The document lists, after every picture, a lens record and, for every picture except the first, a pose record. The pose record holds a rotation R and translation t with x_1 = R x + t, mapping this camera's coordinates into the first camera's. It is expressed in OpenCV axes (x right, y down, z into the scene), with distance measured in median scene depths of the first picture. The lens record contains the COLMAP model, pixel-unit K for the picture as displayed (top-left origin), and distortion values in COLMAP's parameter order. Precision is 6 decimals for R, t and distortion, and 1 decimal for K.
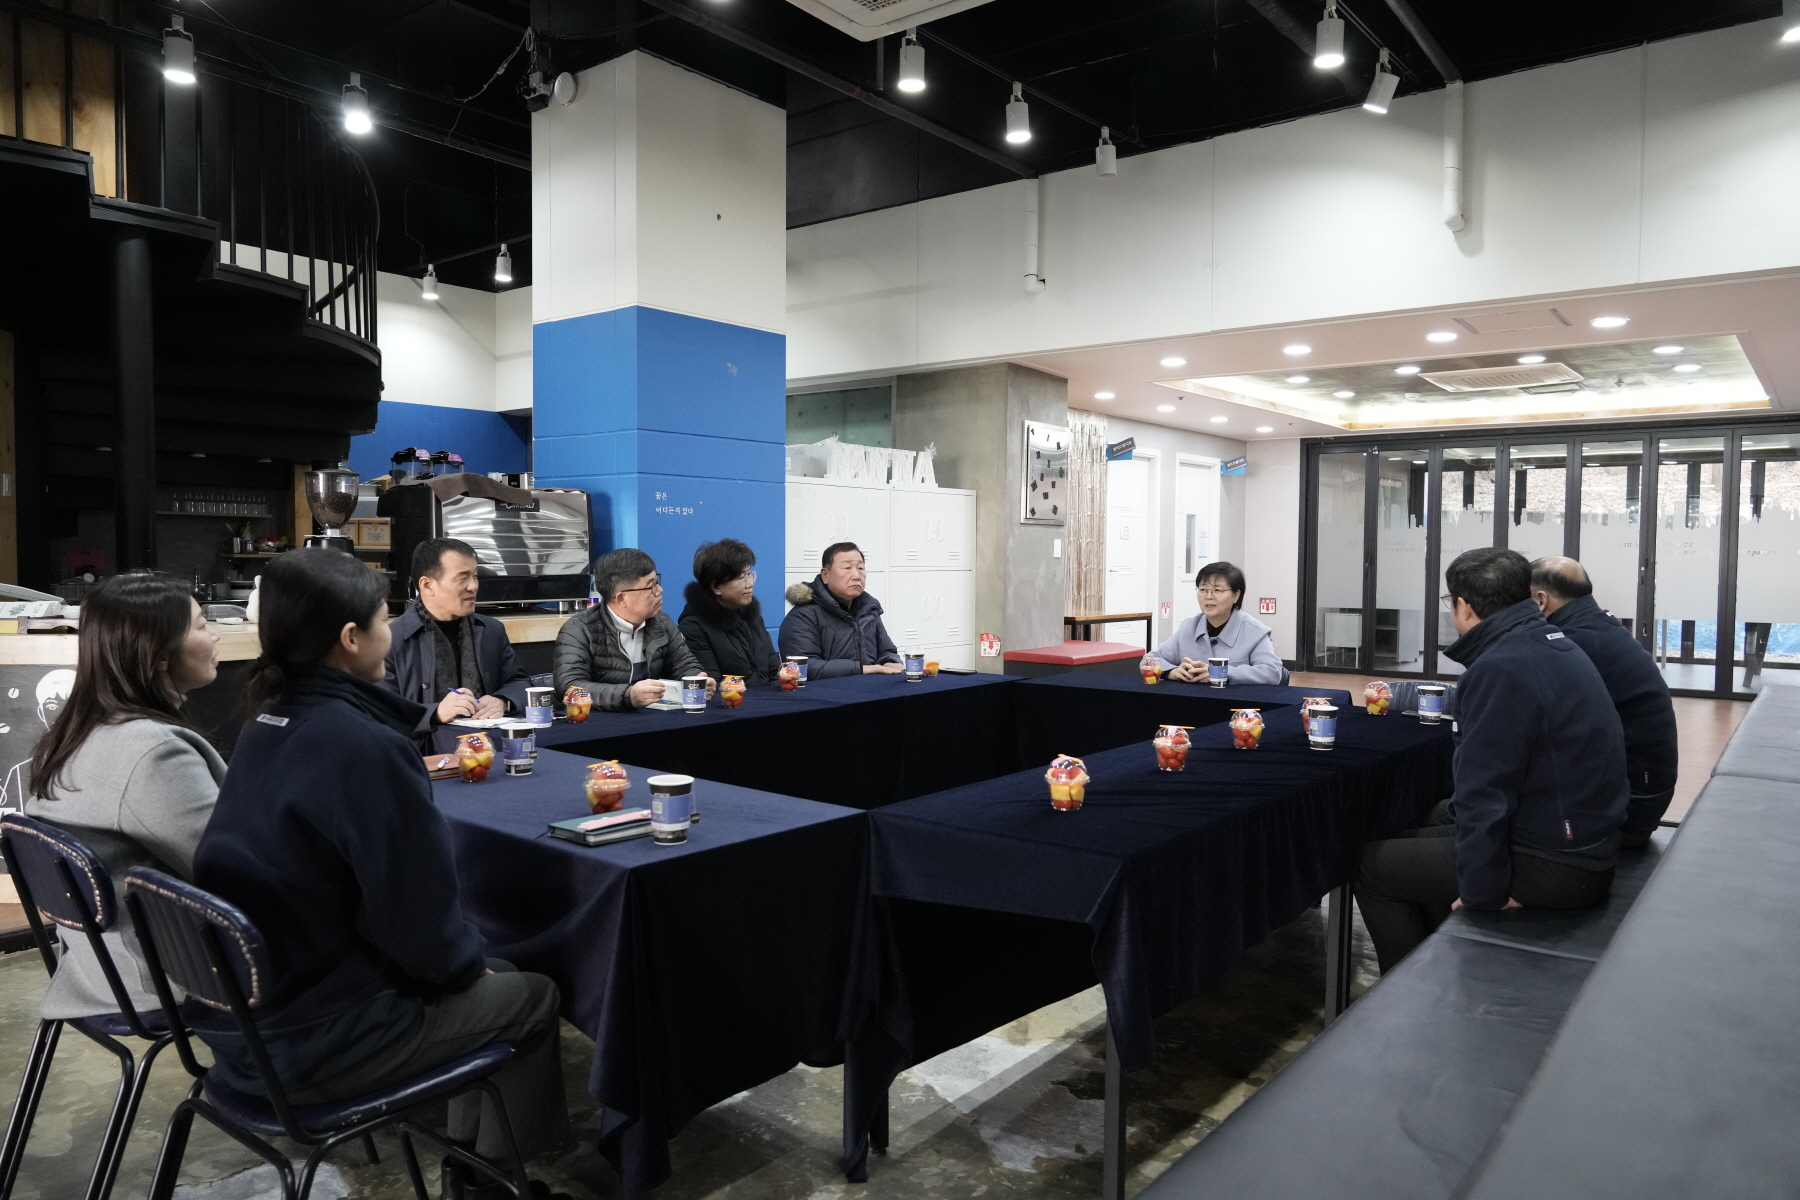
lens RADIAL K [[1215.2, 0, 906.1], [0, 1215.2, 599.2], [0, 0, 1]] dist [0.005829, 0.002522]
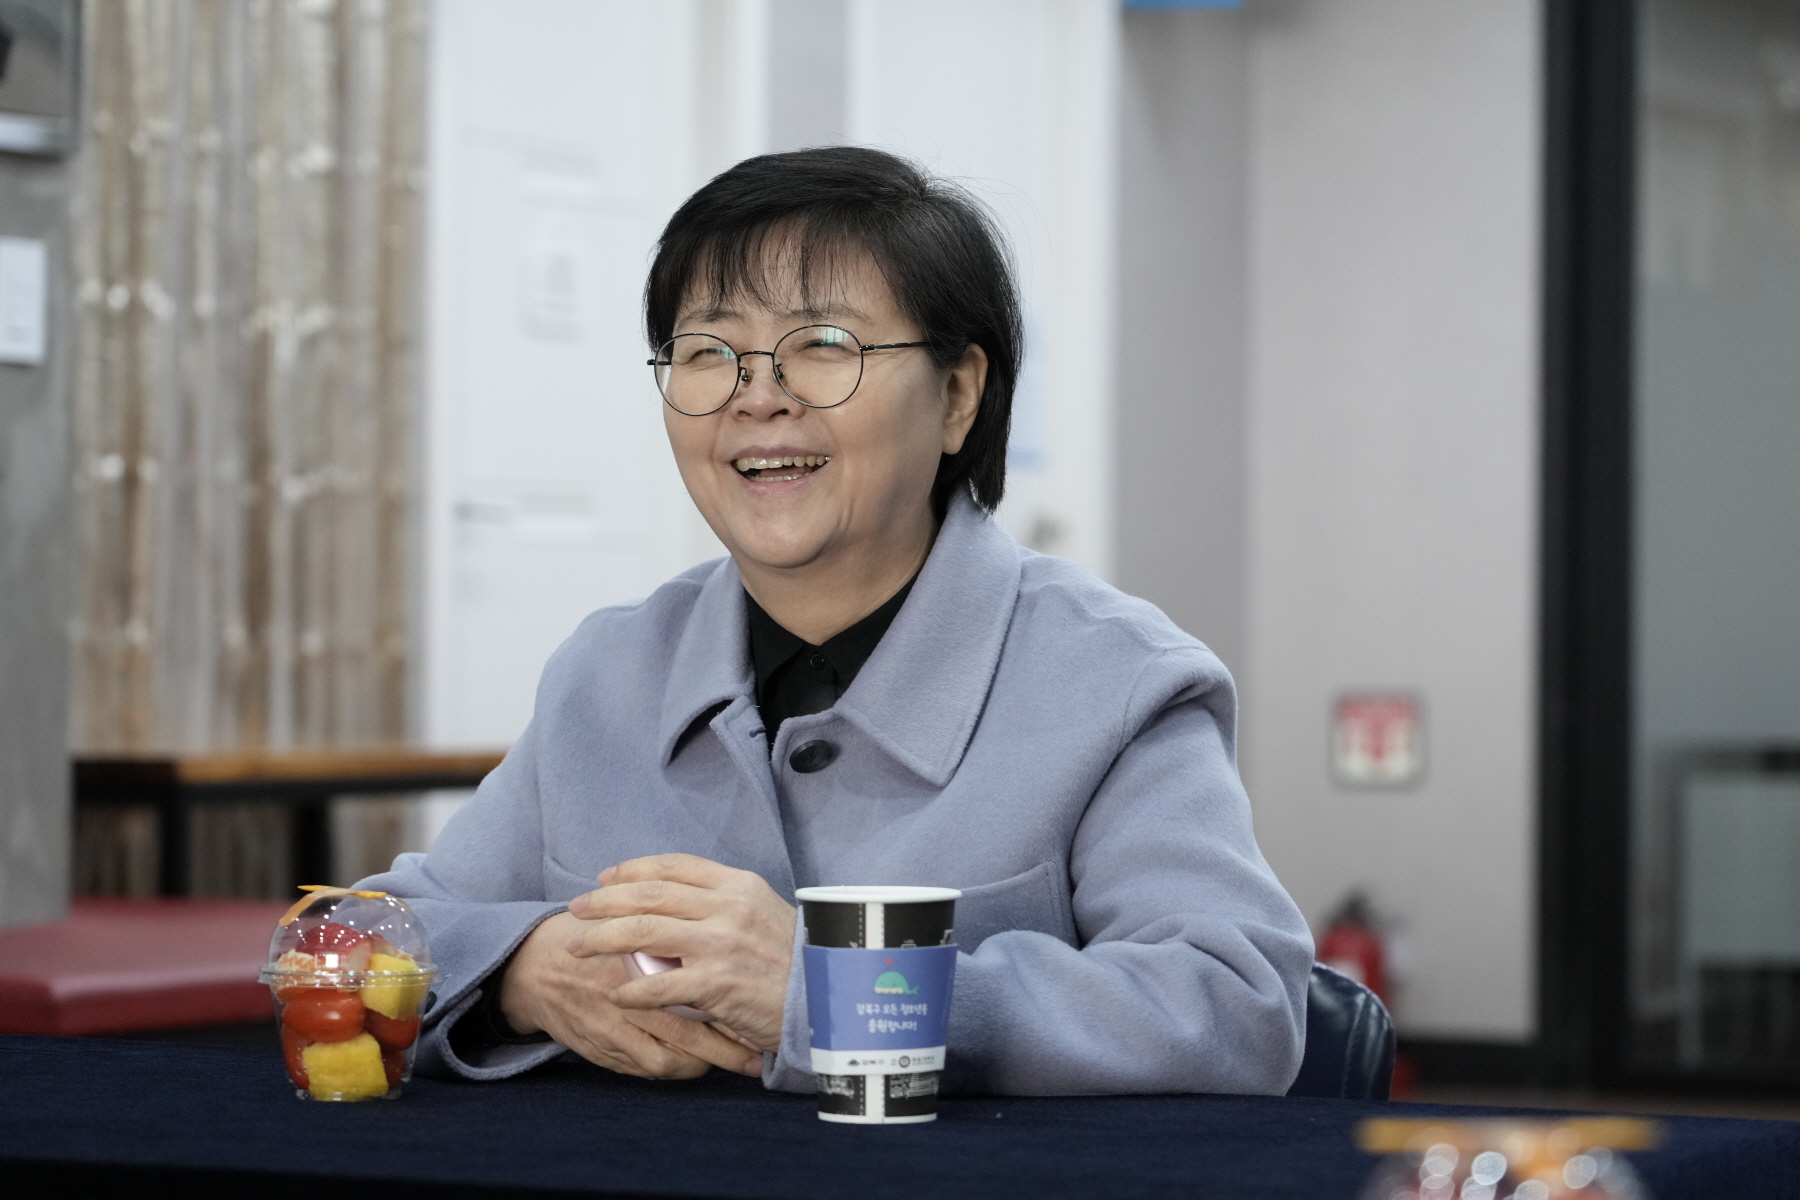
lens RADIAL K [[5714.5, 0, 903.6], [0, 5714.5, 595.3], [0, 0, 1]] dist [0.030898, 0.000000]
pose [[0.981721, -0.003965, 0.190284, 0.095619], [0.012171, 0.999045, -0.041975, 0.027744], [-0.189936, 0.043523, 0.980831, 0.258715]]
